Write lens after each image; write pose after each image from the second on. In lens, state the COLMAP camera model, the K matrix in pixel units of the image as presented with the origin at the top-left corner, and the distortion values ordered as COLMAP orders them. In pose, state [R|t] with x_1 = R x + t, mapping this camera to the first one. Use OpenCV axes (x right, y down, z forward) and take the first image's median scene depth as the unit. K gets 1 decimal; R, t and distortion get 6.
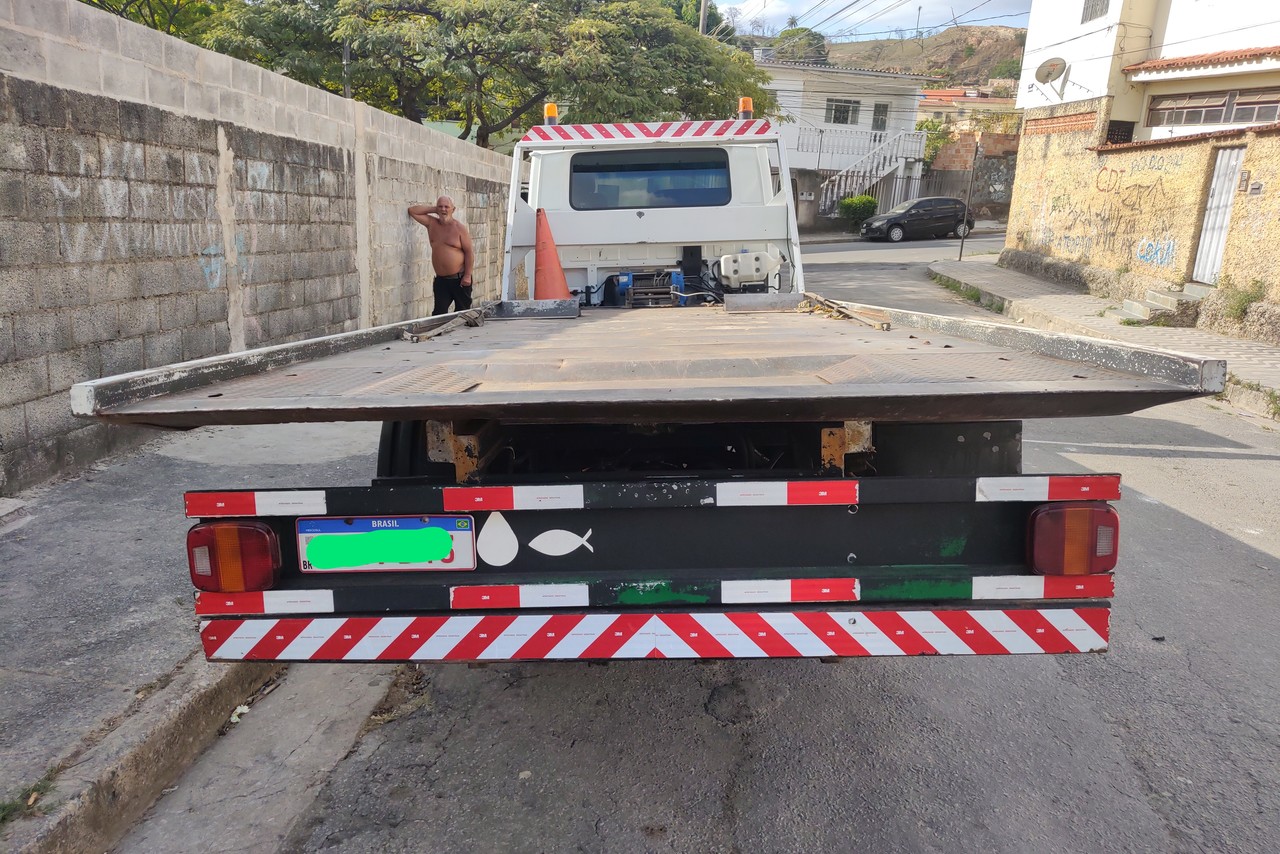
lens RADIAL K [[949.8, 0, 634.8], [0, 949.8, 413.2], [0, 0, 1]] dist [0.004179, 0.006570]
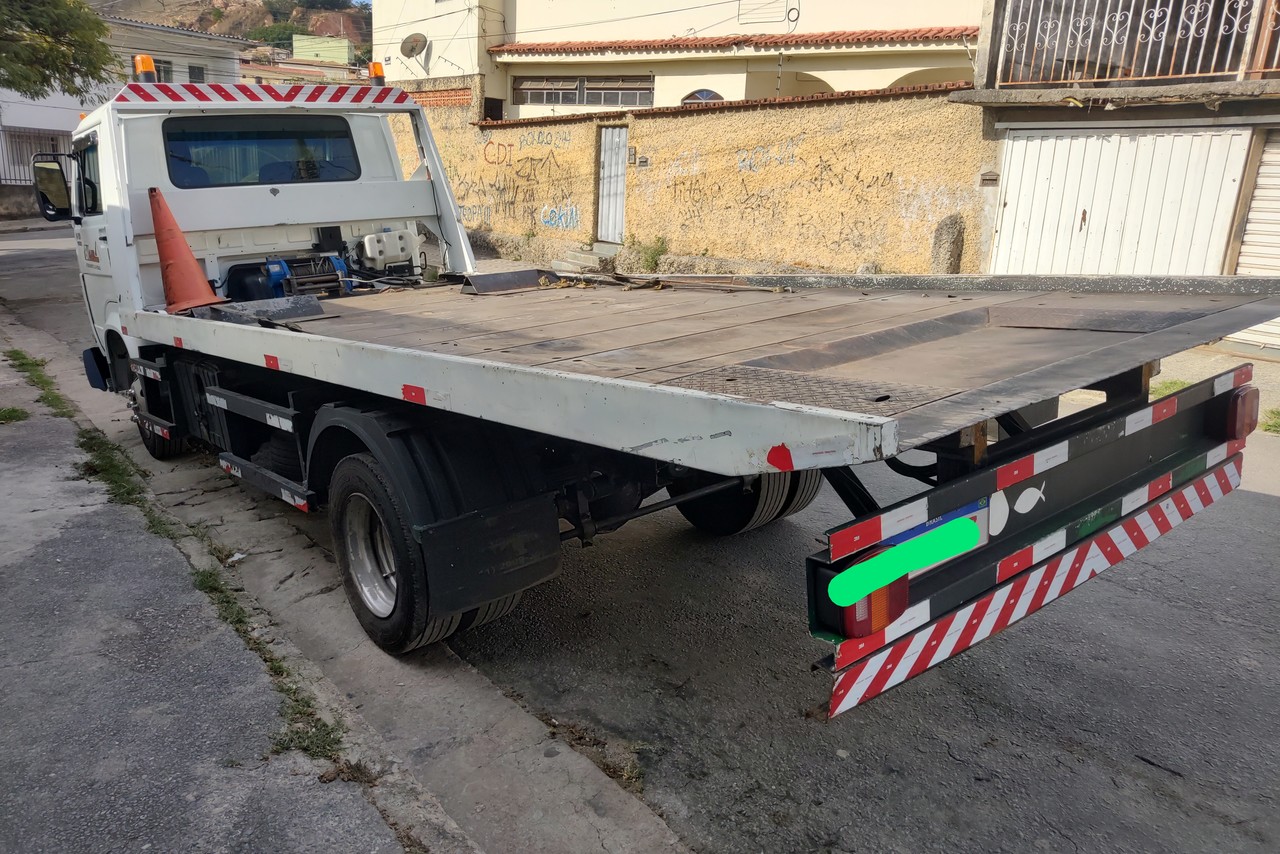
lens RADIAL K [[949.8, 0, 634.0], [0, 949.8, 437.4], [0, 0, 1]] dist [0.004179, 0.006570]
pose [[0.767745, -0.177993, 0.615538, -0.140215], [0.145442, 0.983977, 0.103127, -0.014349], [-0.624031, 0.010350, 0.781331, 0.056400]]
